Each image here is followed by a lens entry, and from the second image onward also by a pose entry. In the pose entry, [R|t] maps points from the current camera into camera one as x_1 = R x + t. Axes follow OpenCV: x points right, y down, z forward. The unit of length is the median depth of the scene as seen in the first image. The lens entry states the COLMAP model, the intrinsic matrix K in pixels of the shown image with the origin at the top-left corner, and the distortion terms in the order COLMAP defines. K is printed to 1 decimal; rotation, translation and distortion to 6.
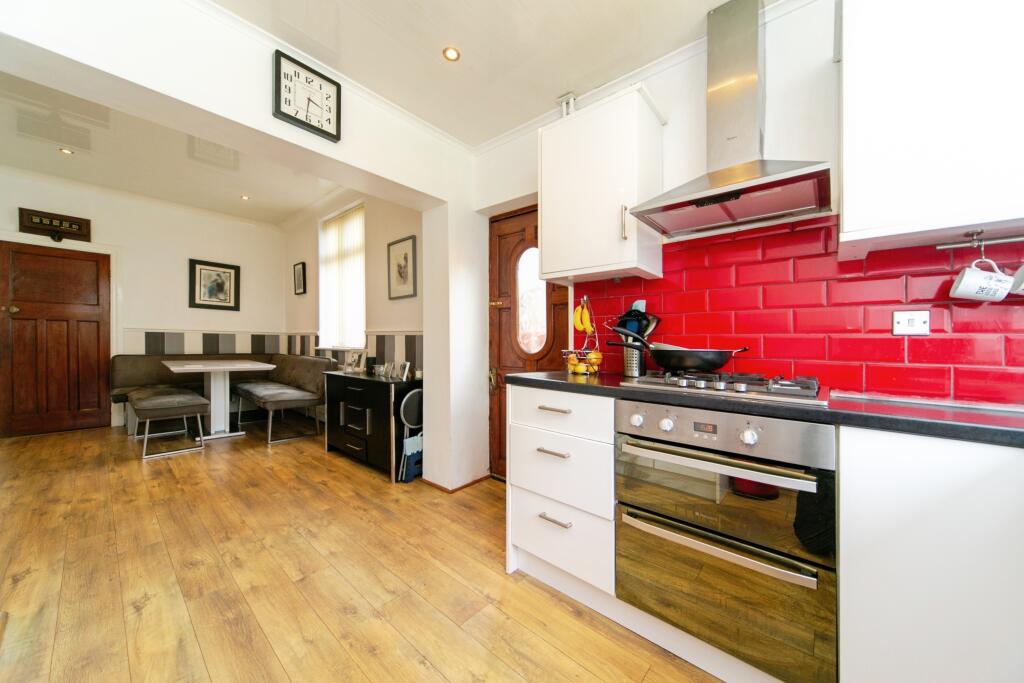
lens RADIAL K [[346.8, 0, 509.5], [0, 346.8, 340.3], [0, 0, 1]] dist [0.003055, -0.000285]
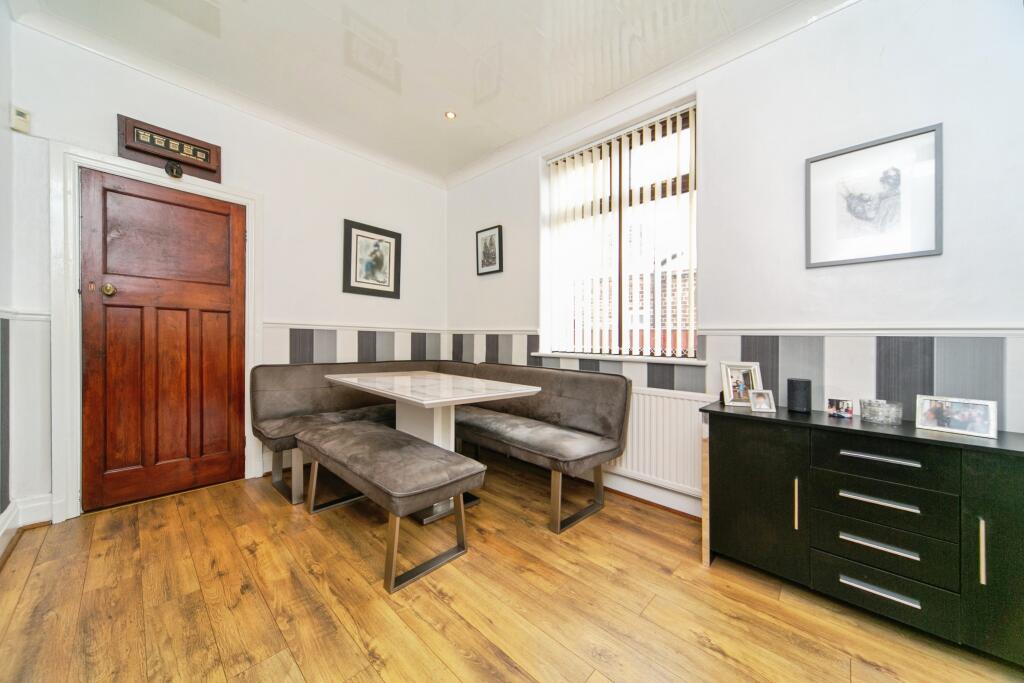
lens RADIAL K [[346.8, 0, 514.3], [0, 346.8, 337.6], [0, 0, 1]] dist [0.003055, -0.000285]
pose [[0.999373, 0.005019, -0.035058, -0.576358], [-0.005164, 0.999978, -0.004057, -0.006317], [0.035037, 0.004235, 0.999377, 0.351650]]
